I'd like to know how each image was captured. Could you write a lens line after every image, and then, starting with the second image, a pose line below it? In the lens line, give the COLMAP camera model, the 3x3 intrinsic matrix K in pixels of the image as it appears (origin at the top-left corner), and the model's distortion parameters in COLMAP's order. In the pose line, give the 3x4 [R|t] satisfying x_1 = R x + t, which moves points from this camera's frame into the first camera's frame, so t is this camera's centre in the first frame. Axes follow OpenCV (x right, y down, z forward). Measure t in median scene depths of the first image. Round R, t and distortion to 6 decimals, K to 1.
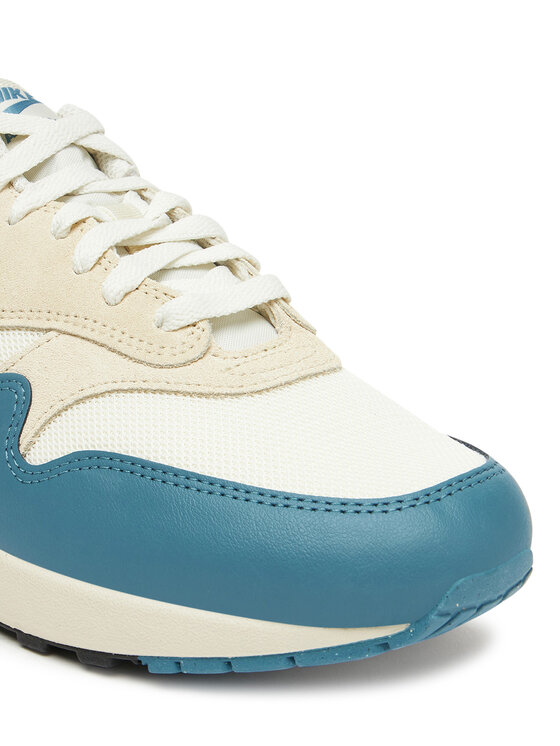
lens RADIAL K [[1452.7, 0, 282.1], [0, 1452.7, 374.2], [0, 0, 1]] dist [0.028197, 0.000000]
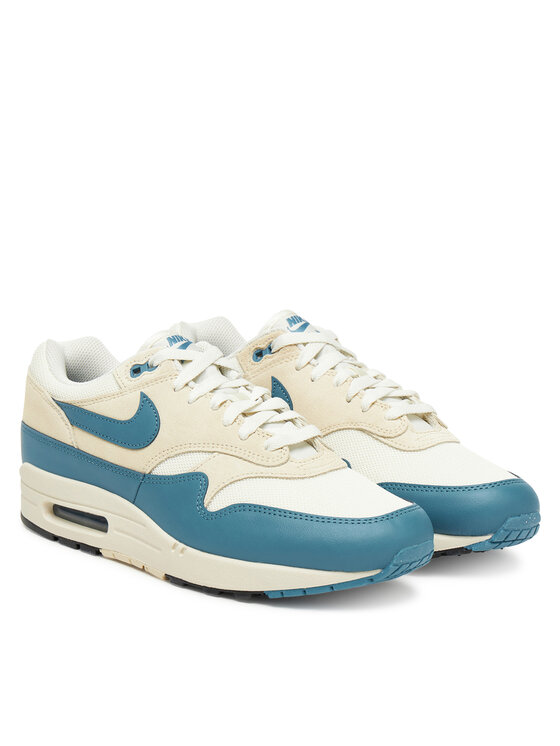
lens RADIAL K [[1729.5, 0, 279.4], [0, 1729.5, 373.0], [0, 0, 1]] dist [-0.148185, 0.000000]
pose [[0.999049, -0.014479, 0.041118, -0.173010], [0.018569, 0.994723, -0.100899, 0.120114], [-0.039441, 0.101567, 0.994047, -1.664771]]
